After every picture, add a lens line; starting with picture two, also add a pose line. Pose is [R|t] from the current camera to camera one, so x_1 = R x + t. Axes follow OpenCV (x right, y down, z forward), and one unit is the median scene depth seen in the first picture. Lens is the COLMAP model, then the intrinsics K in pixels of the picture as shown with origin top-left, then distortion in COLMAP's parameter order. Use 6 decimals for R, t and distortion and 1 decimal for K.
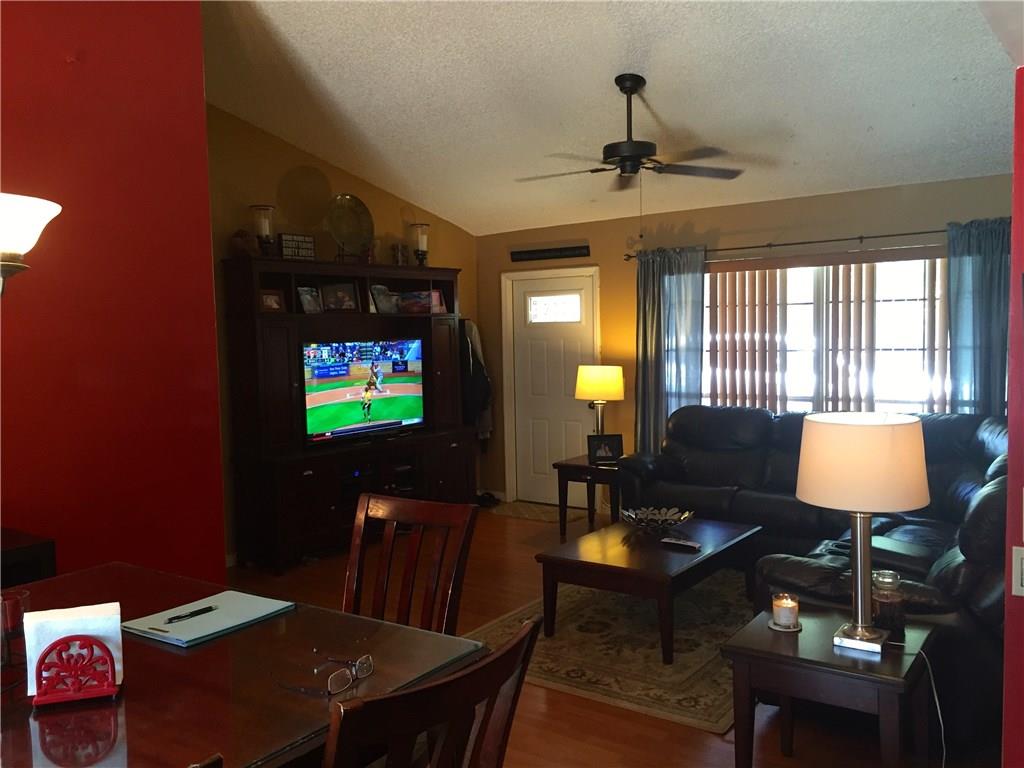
lens RADIAL K [[868.8, 0, 507.0], [0, 868.8, 389.8], [0, 0, 1]] dist [0.016393, 0.000988]
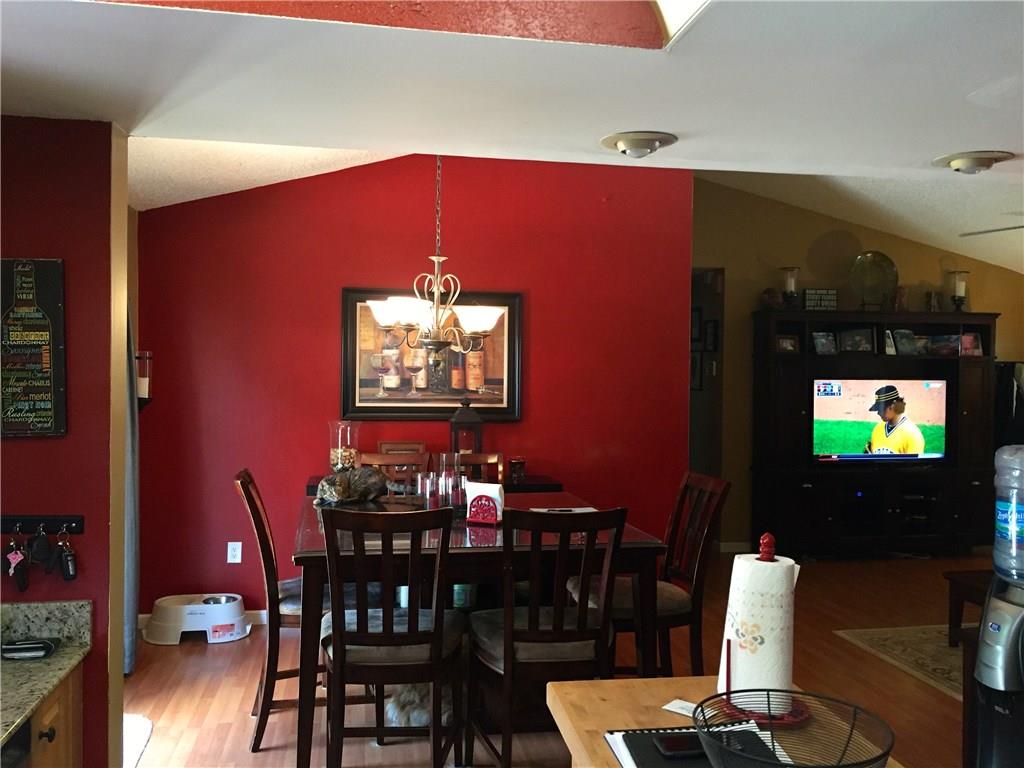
lens RADIAL K [[868.8, 0, 512.8], [0, 868.8, 382.7], [0, 0, 1]] dist [0.016393, 0.000988]
pose [[0.727161, 0.039002, -0.685358, 0.276966], [-0.072317, 0.997182, -0.019981, 0.005914], [0.682647, 0.064092, 0.727932, -0.158211]]
